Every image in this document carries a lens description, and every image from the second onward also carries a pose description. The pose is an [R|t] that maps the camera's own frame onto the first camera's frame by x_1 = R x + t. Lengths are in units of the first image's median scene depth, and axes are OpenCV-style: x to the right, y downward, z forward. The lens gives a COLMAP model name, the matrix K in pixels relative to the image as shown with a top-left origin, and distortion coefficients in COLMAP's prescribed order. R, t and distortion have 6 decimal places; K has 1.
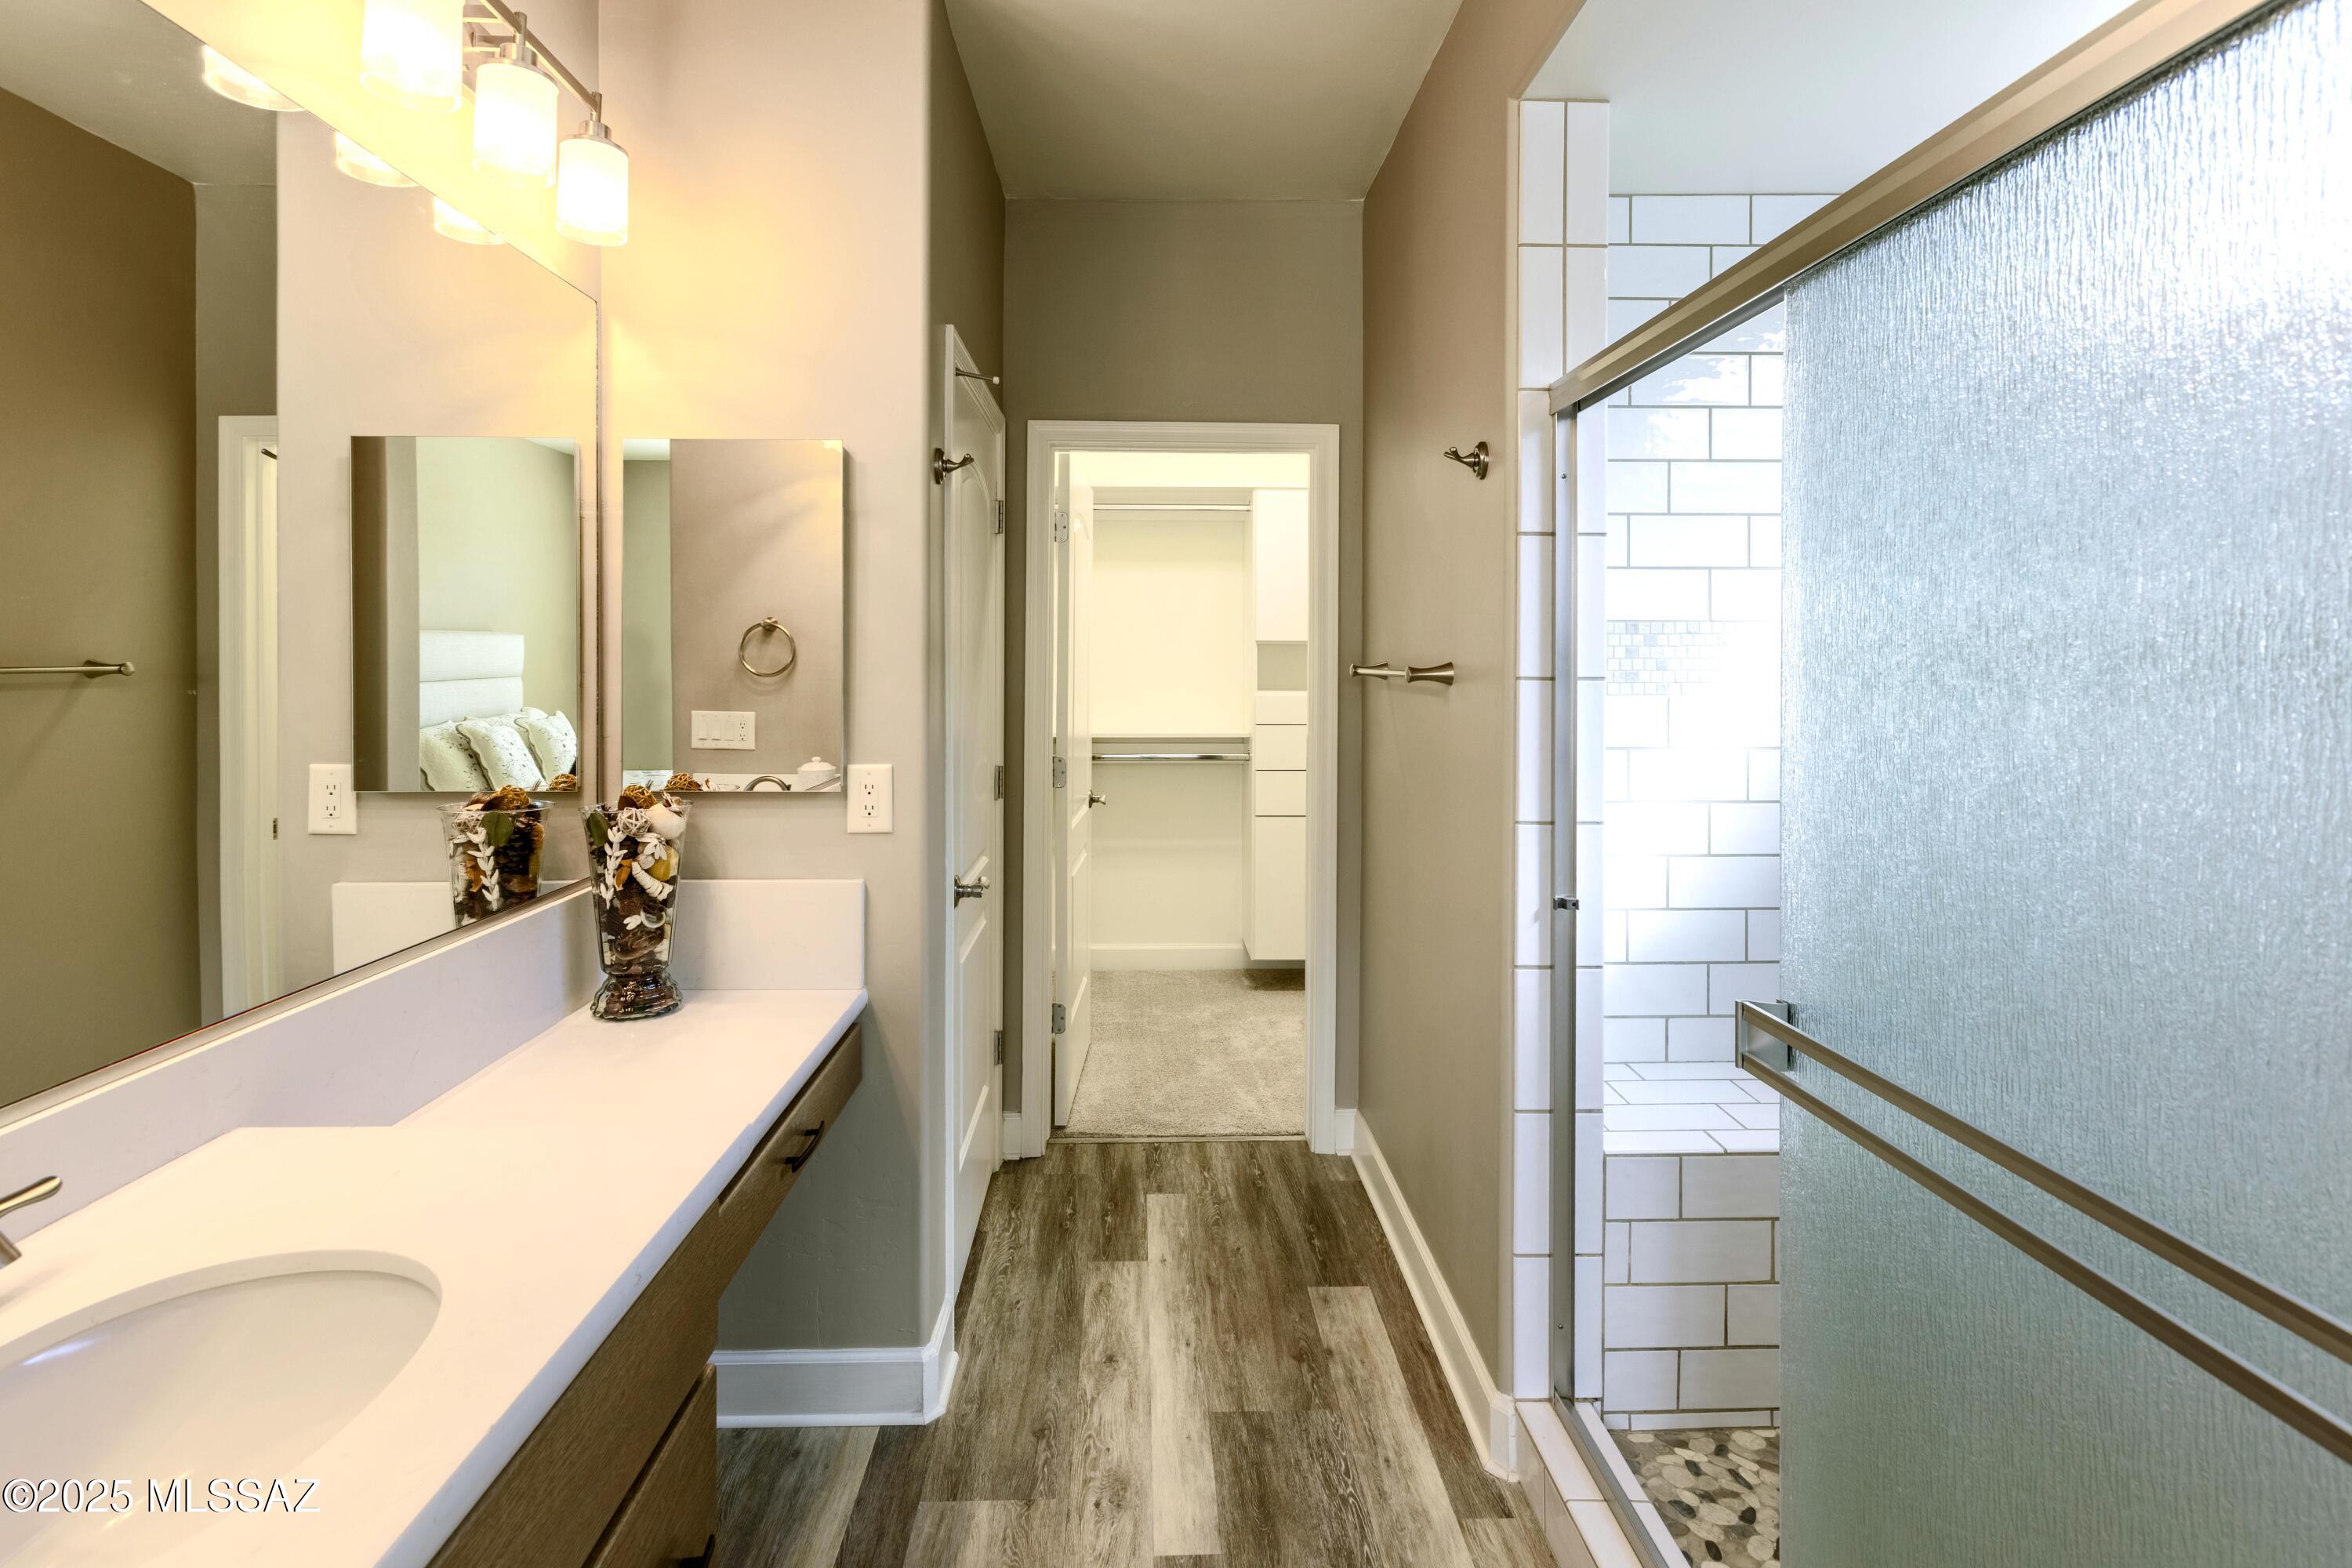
lens RADIAL K [[1093.8, 0, 1158.5], [0, 1093.8, 669.9], [0, 0, 1]] dist [-0.000099, 0.000160]
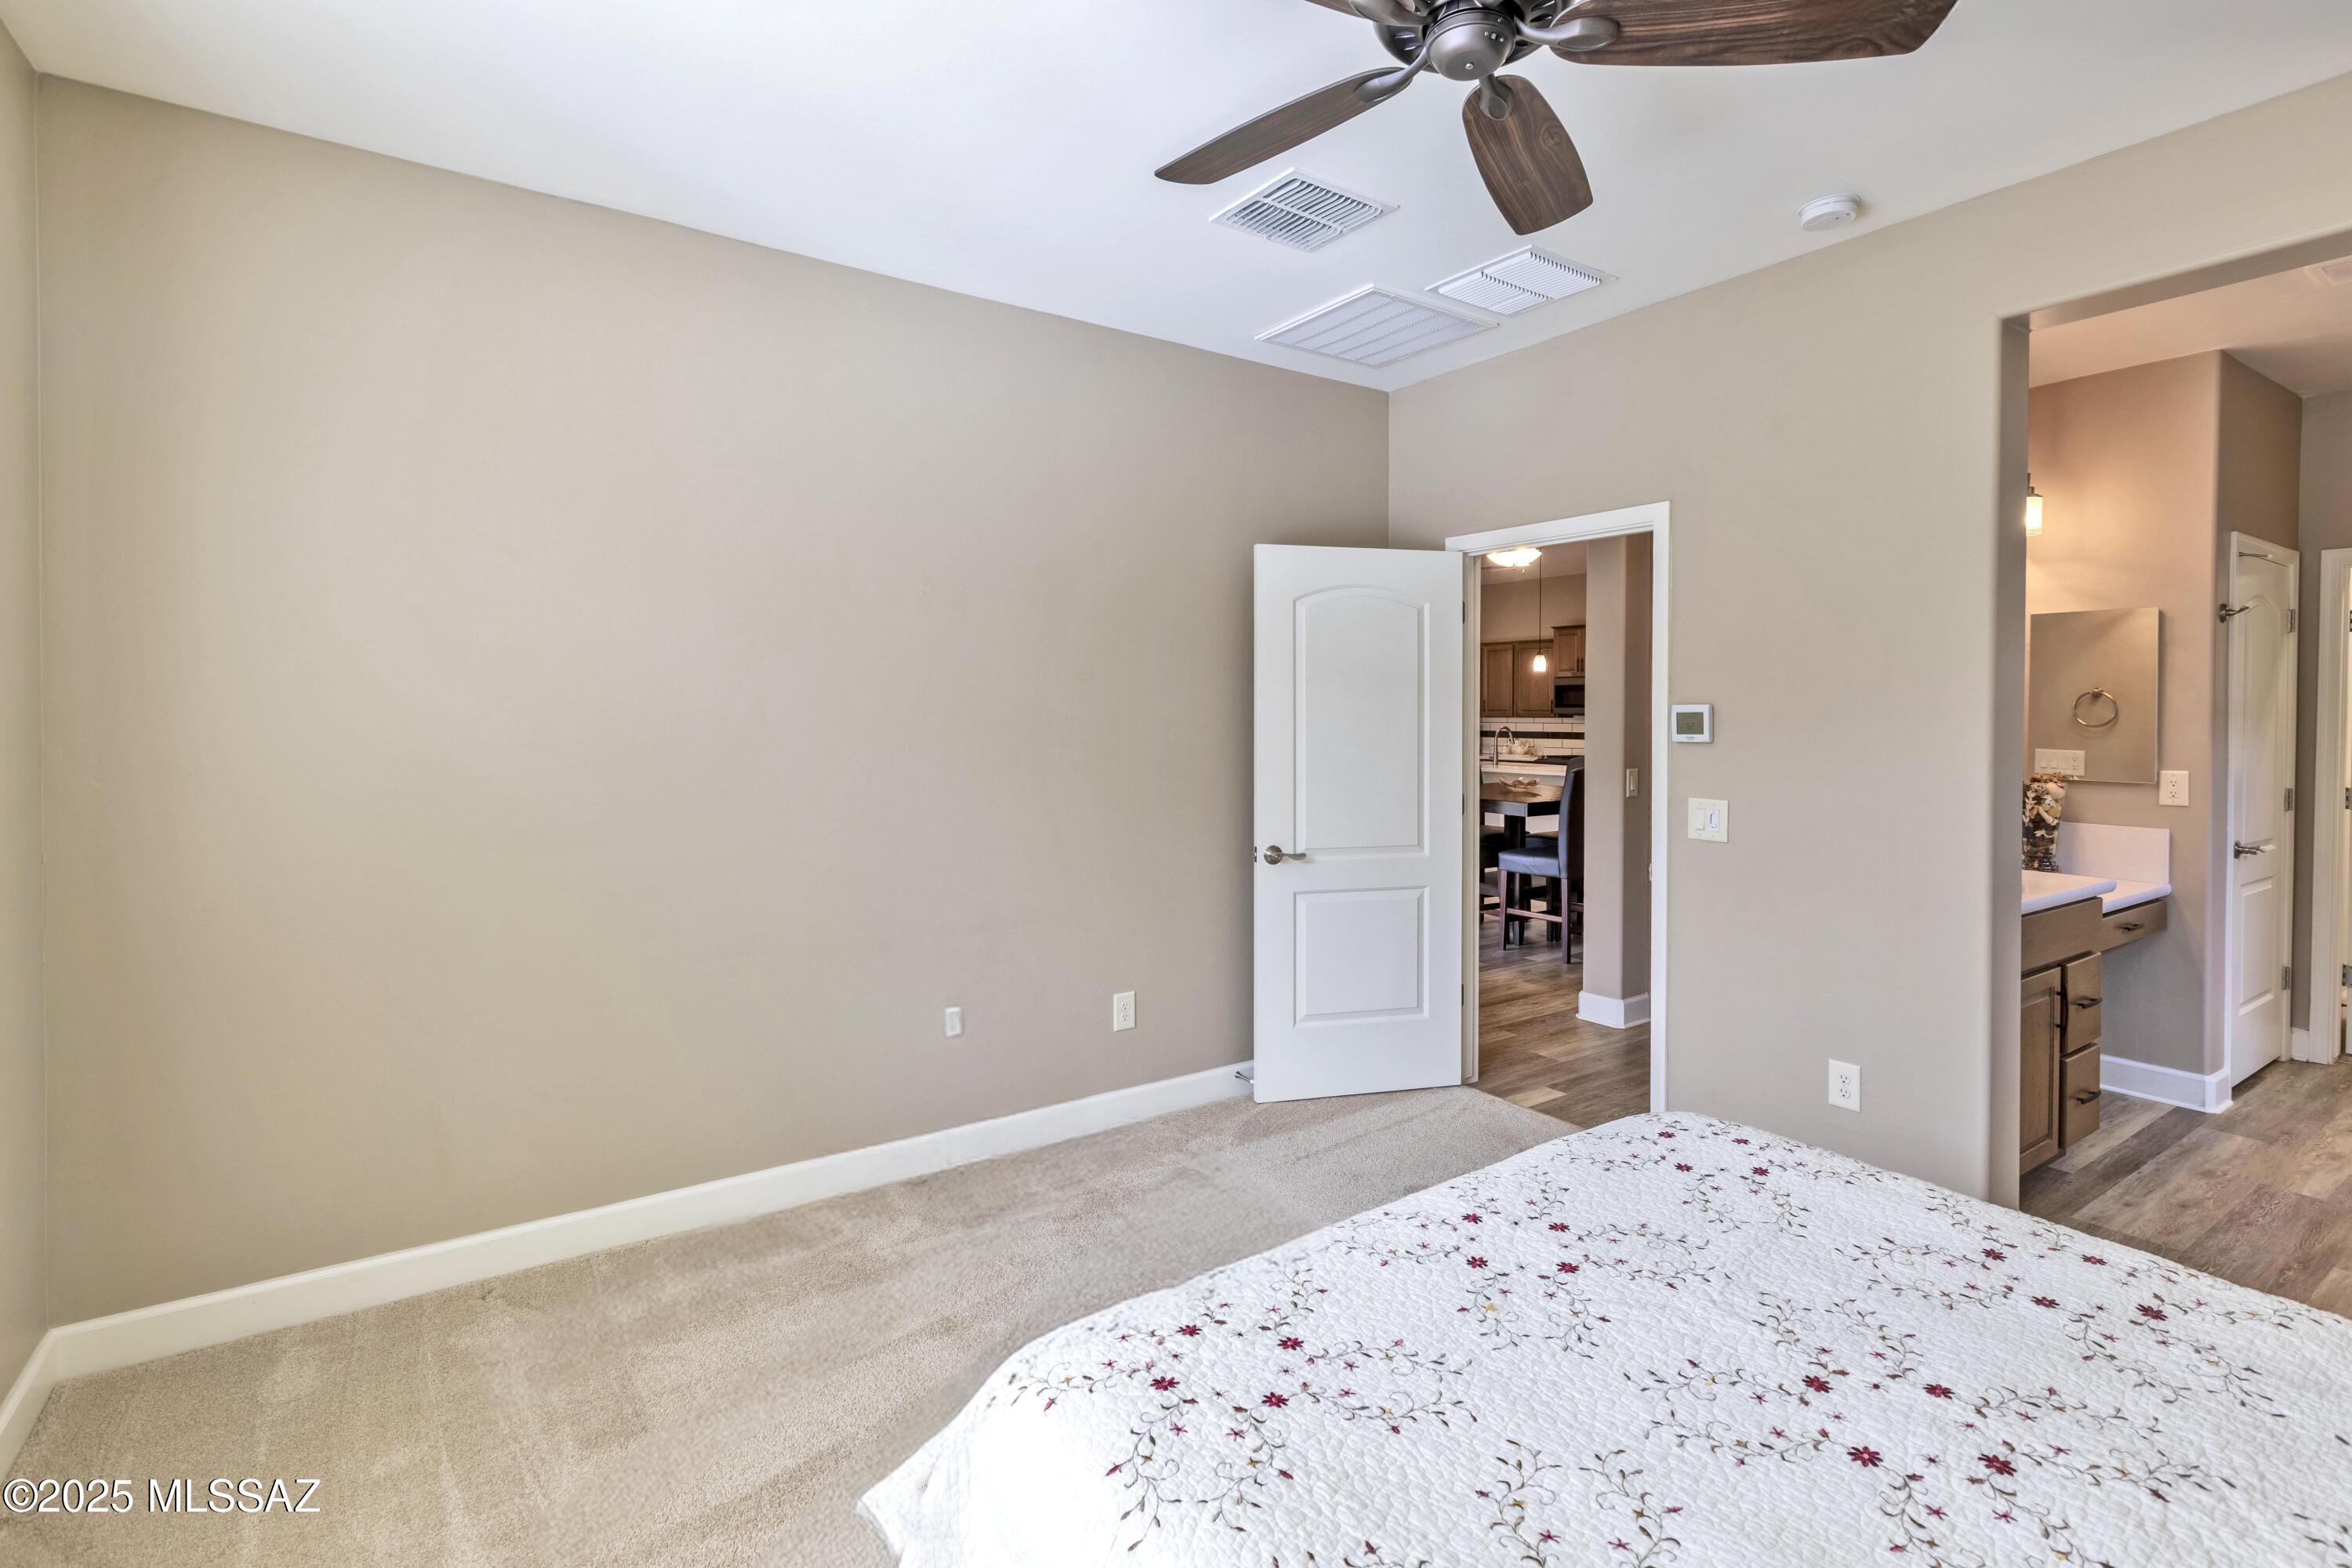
lens RADIAL K [[1124.9, 0, 1217.0], [0, 1124.9, 725.8], [0, 0, 1]] dist [0.000653, 0.000405]
pose [[0.557955, 0.008971, -0.829823, 0.478744], [-0.008936, 0.999949, 0.004803, 0.013118], [0.829823, 0.004736, 0.558006, -1.639561]]
